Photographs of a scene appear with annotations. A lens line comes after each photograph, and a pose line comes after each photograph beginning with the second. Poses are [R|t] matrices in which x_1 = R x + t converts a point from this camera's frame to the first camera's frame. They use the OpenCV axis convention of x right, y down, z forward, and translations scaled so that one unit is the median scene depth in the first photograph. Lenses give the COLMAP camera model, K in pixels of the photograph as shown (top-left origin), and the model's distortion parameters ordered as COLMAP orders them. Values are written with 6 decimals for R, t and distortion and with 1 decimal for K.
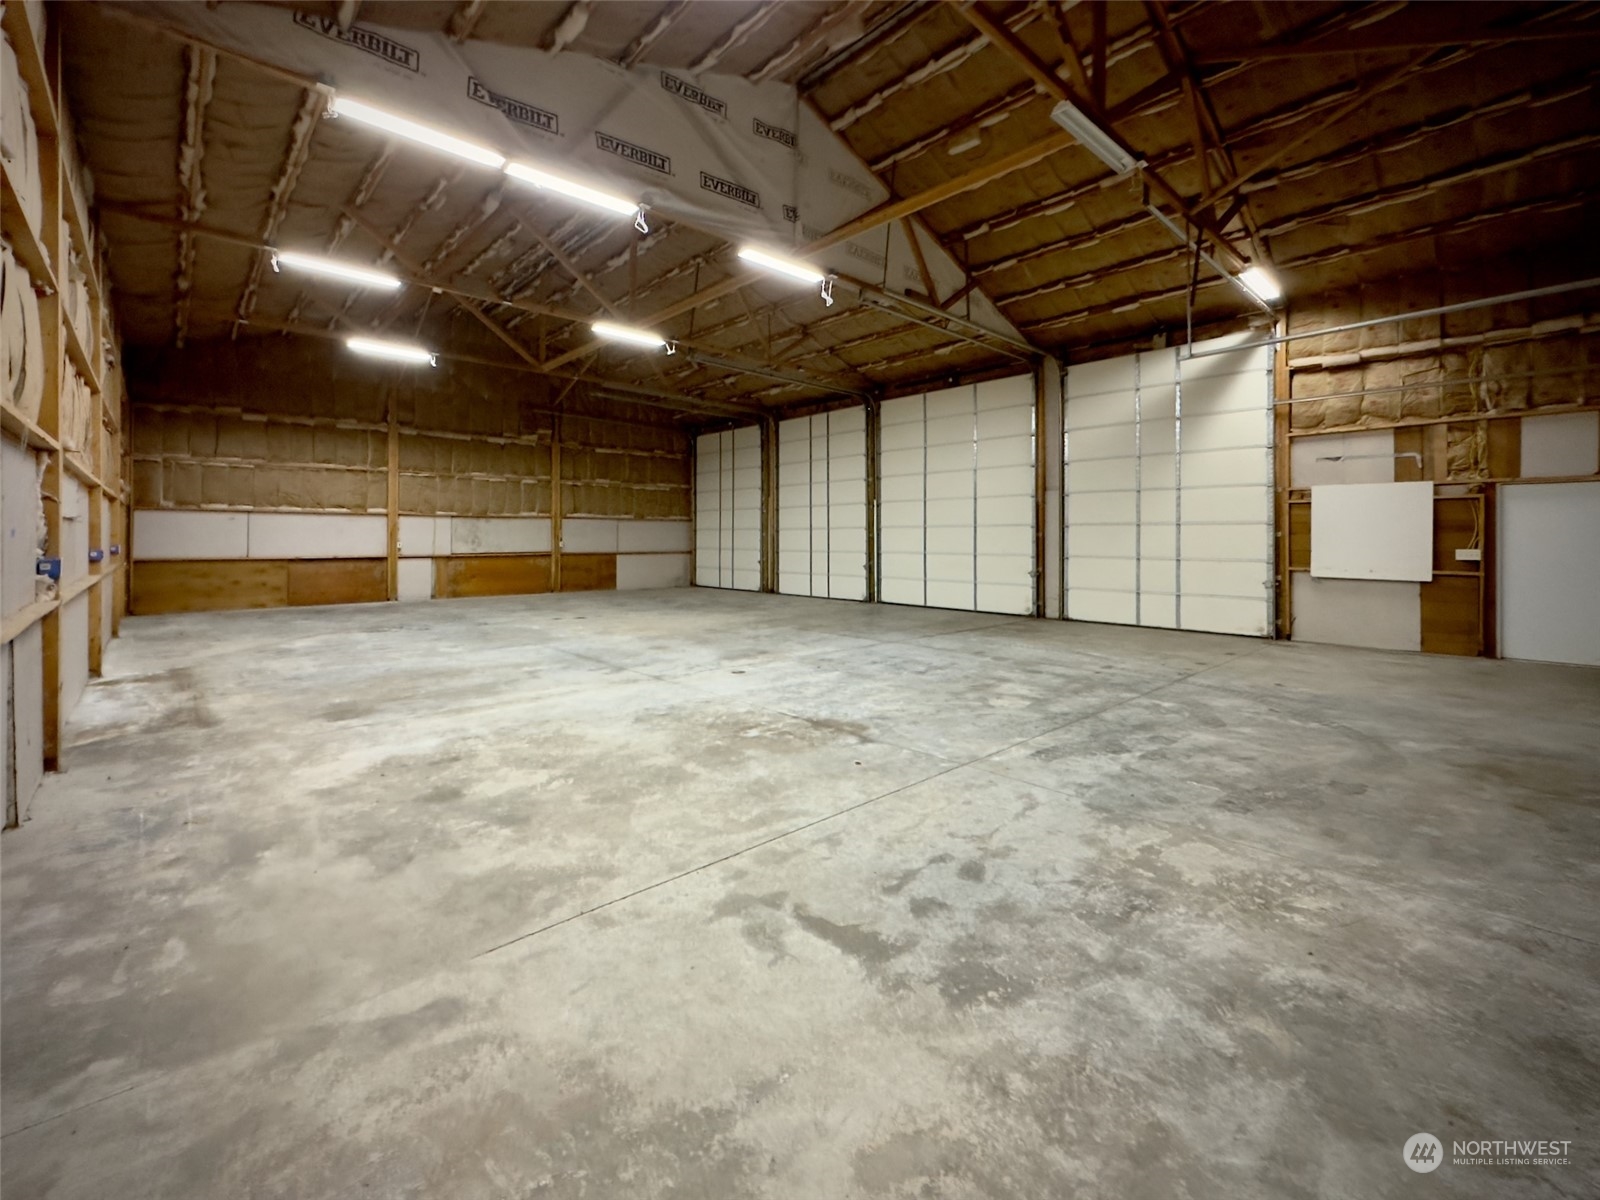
lens RADIAL K [[675.6, 0, 803.7], [0, 675.6, 592.6], [0, 0, 1]] dist [0.001855, -0.000347]
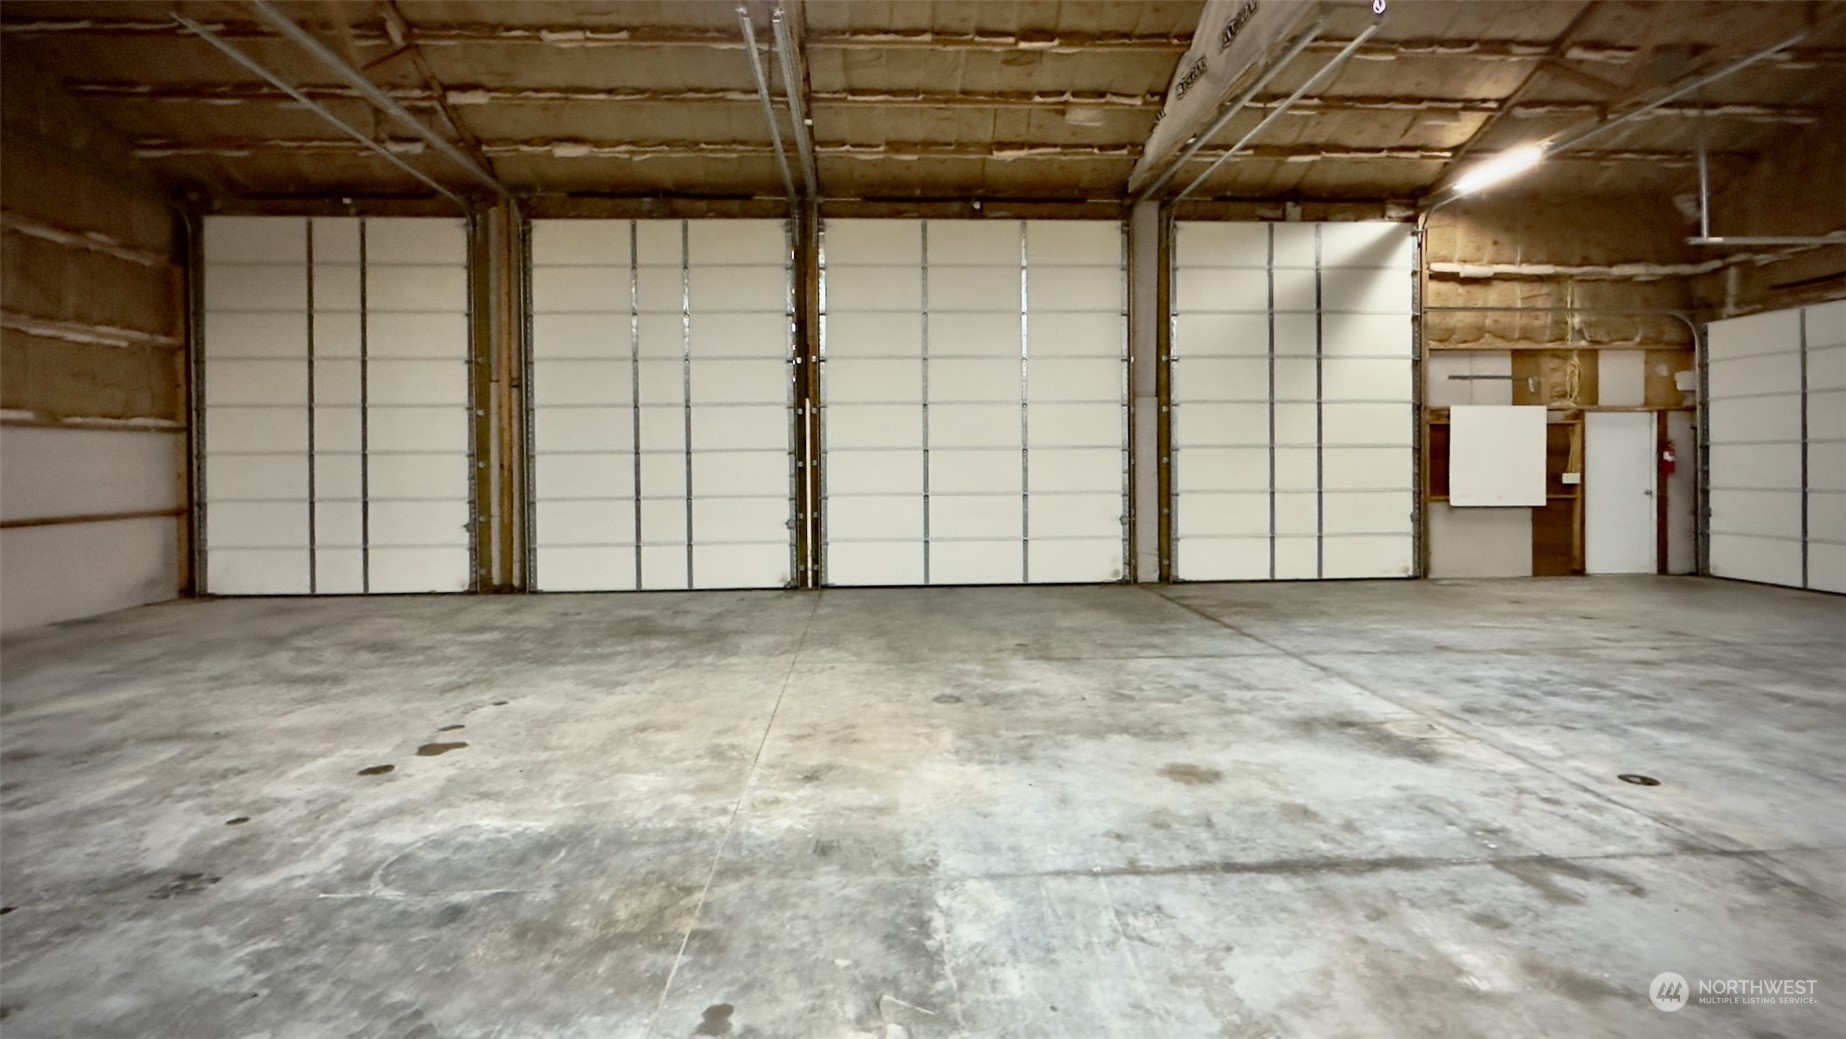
lens RADIAL K [[945.8, 0, 923.7], [0, 945.8, 527.1], [0, 0, 1]] dist [-0.000460, 0.000132]
pose [[0.648421, -0.053767, 0.759381, -0.481448], [0.070586, 0.997452, 0.010351, -0.042028], [-0.758003, 0.046890, 0.650564, 0.513711]]
